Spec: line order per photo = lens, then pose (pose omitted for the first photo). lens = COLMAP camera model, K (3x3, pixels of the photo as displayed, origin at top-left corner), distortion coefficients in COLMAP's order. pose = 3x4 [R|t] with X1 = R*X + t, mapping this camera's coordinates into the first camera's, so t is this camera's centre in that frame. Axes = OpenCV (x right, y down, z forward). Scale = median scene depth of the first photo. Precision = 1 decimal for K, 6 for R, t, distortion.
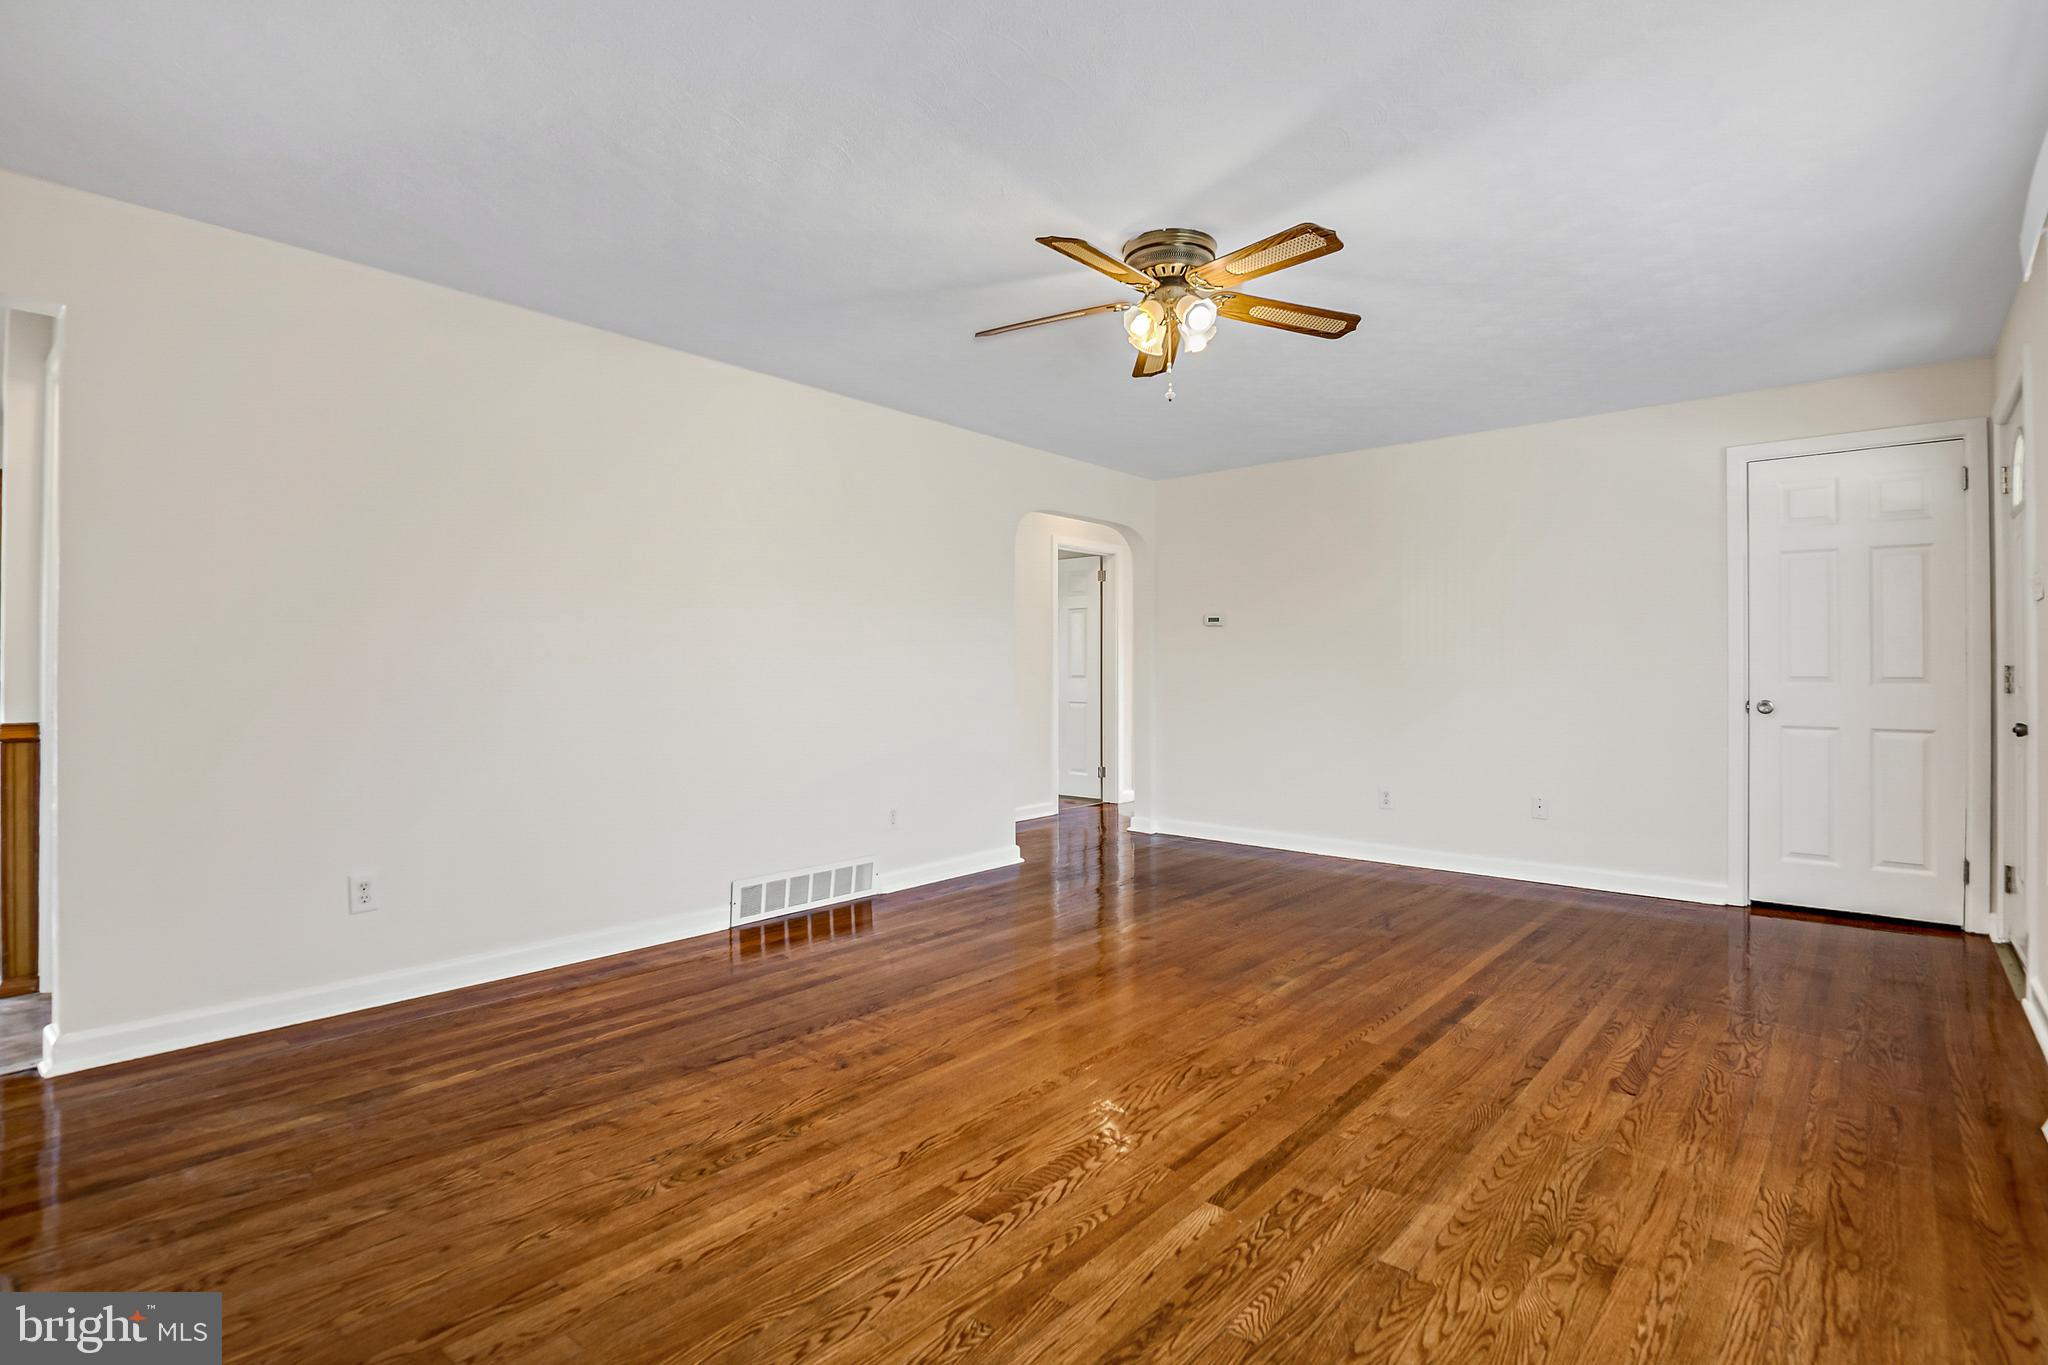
lens RADIAL K [[991.6, 0, 1024.6], [0, 991.6, 664.0], [0, 0, 1]] dist [-0.002600, -0.002716]
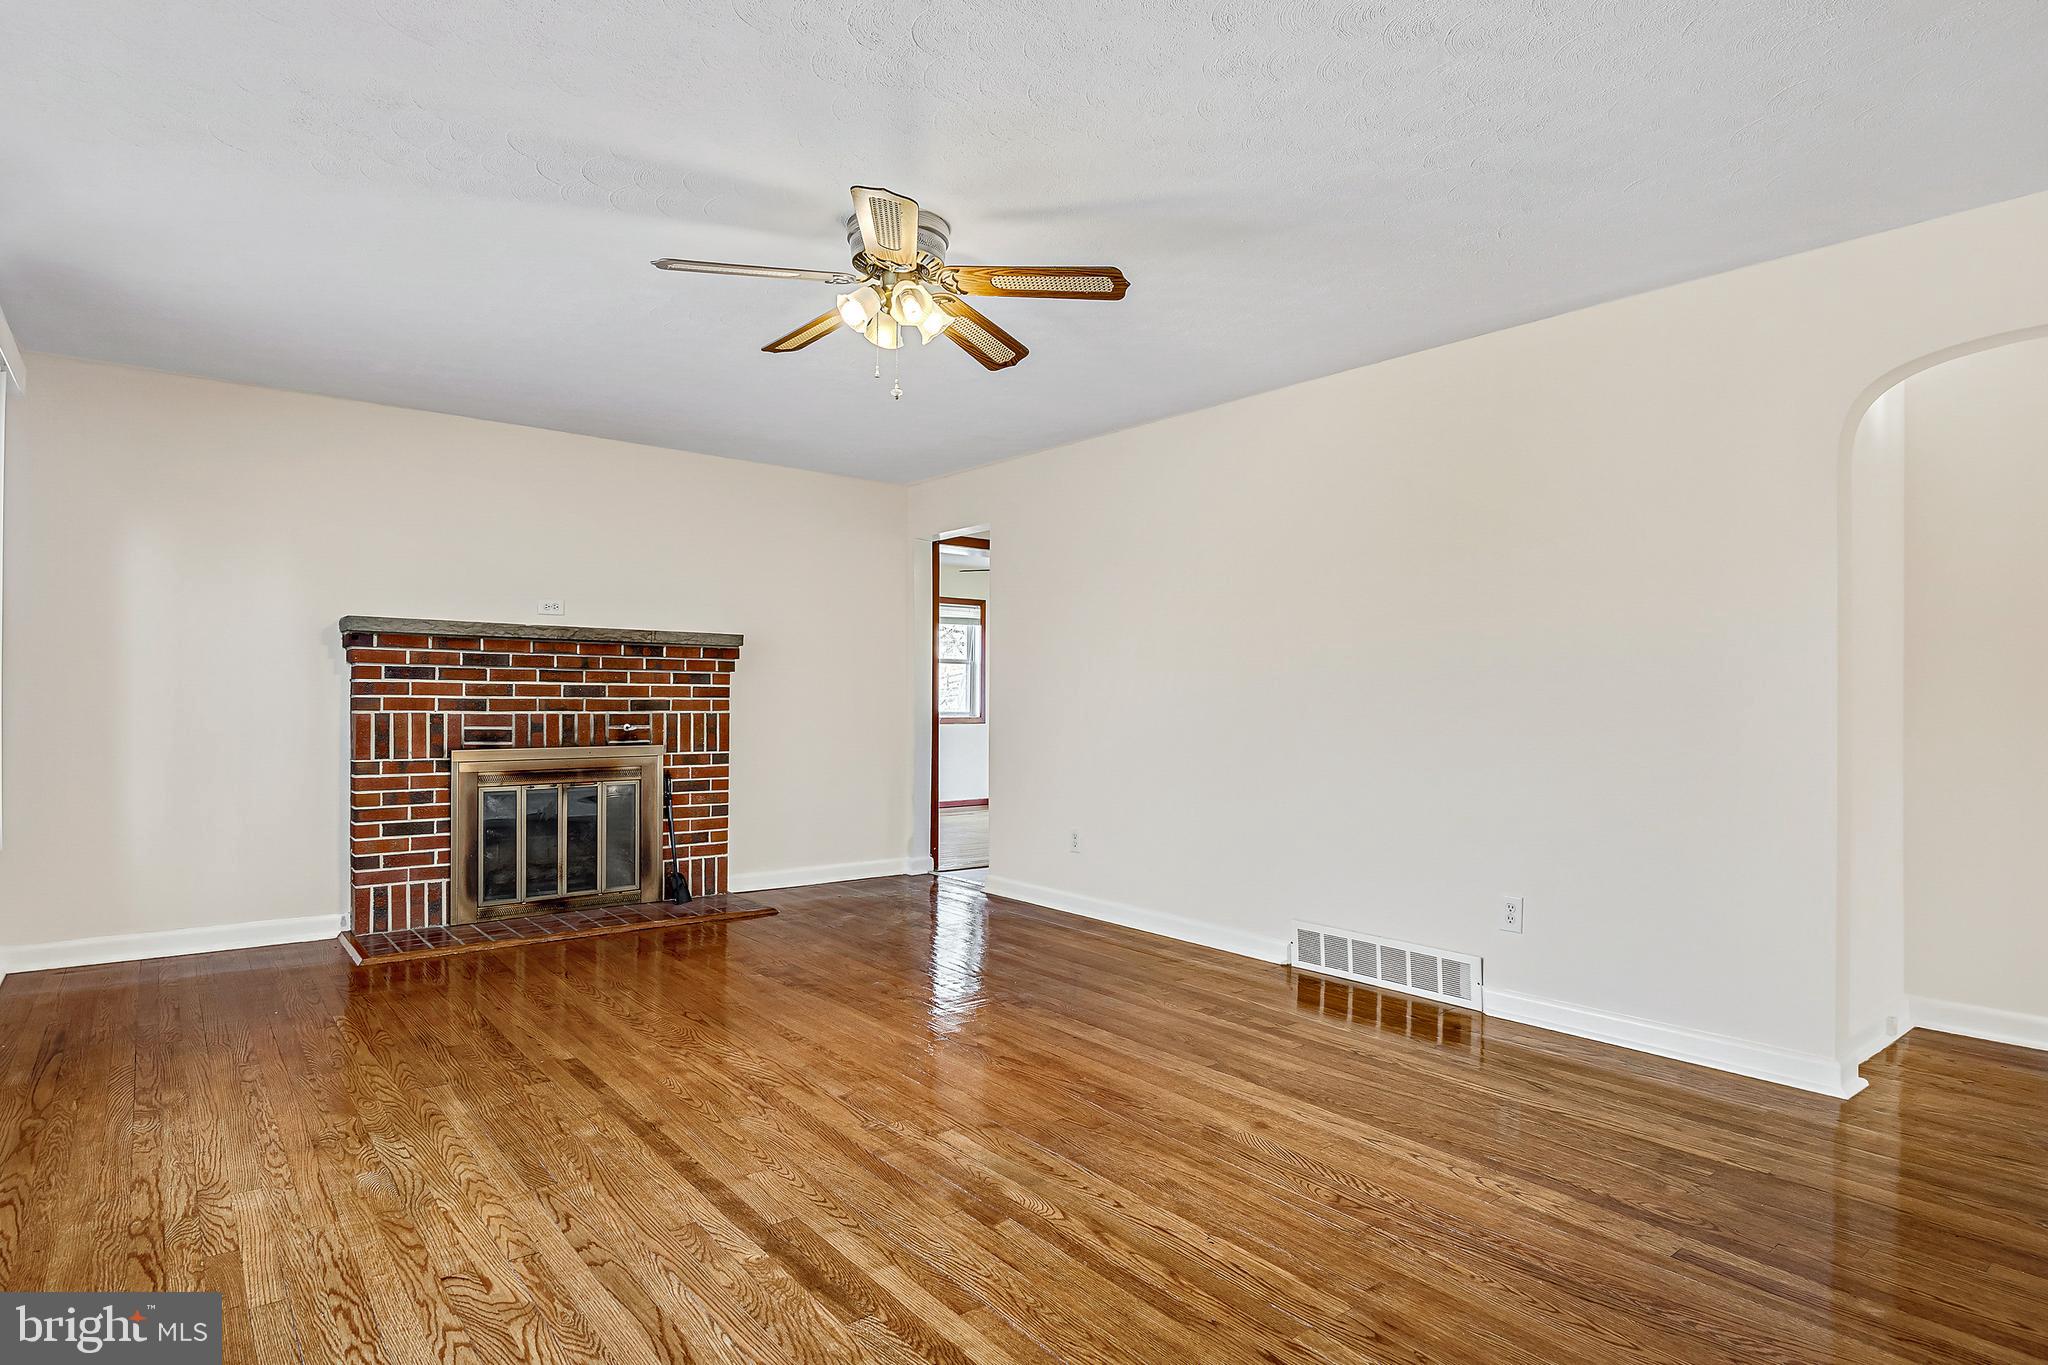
lens RADIAL K [[1085.4, 0, 1030.3], [0, 1085.4, 688.6], [0, 0, 1]] dist [0.016661, -0.003603]
pose [[-0.178269, -0.009119, -0.983940, 1.277951], [-0.001367, 0.999958, -0.009020, 0.005527], [0.983981, -0.000263, -0.178274, 1.499822]]
